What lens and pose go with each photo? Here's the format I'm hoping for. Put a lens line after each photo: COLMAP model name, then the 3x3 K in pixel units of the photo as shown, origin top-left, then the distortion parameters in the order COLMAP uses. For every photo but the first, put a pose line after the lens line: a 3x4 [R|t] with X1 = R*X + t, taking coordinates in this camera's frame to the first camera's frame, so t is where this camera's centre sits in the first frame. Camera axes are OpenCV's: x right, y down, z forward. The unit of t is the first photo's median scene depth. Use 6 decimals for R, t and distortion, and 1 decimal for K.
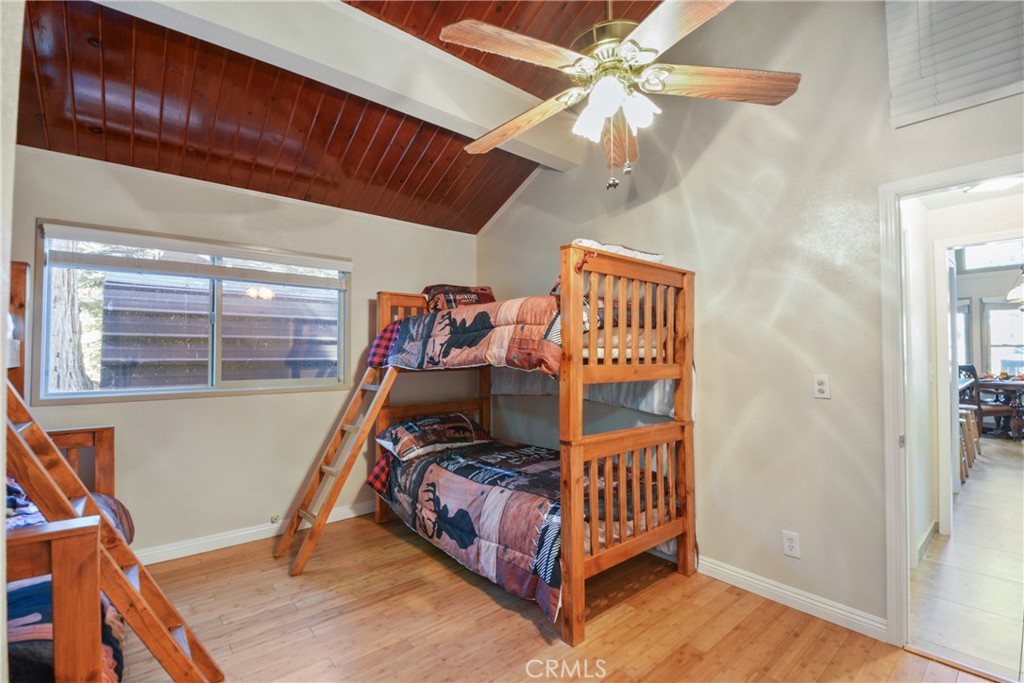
lens RADIAL K [[457.4, 0, 512.0], [0, 457.4, 341.5], [0, 0, 1]] dist [0.022336, -0.022450]
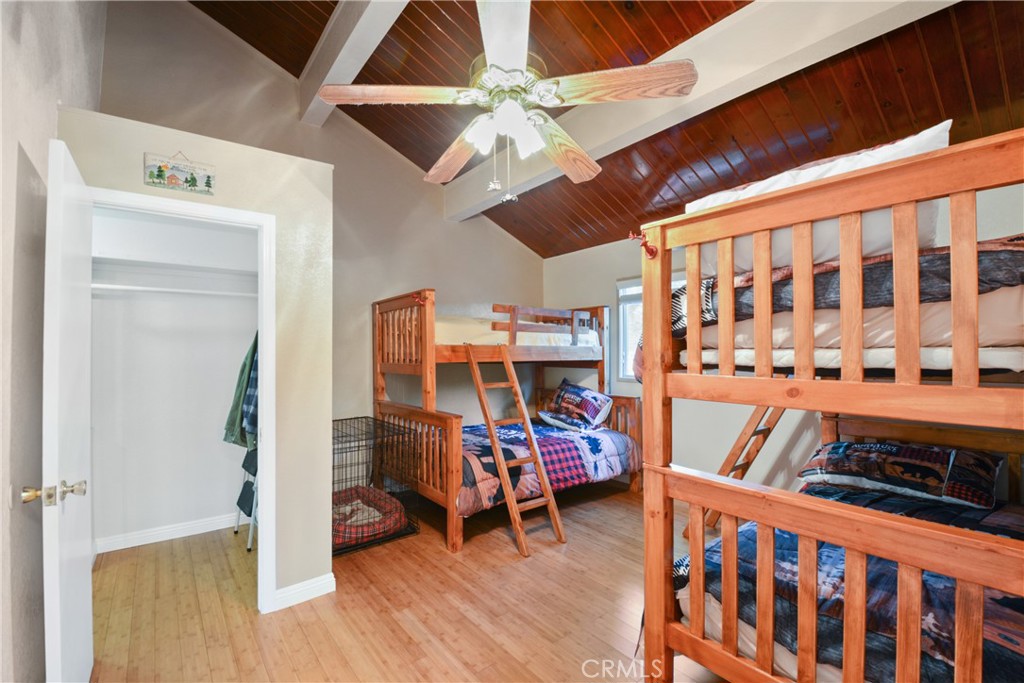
lens RADIAL K [[457.4, 0, 512.0], [0, 457.4, 341.5], [0, 0, 1]] dist [0.022336, -0.022450]
pose [[-0.030016, -0.017223, -0.999401, 0.730143], [0.029087, 0.999413, -0.018097, 0.005203], [0.999126, -0.029613, -0.029497, 0.586704]]
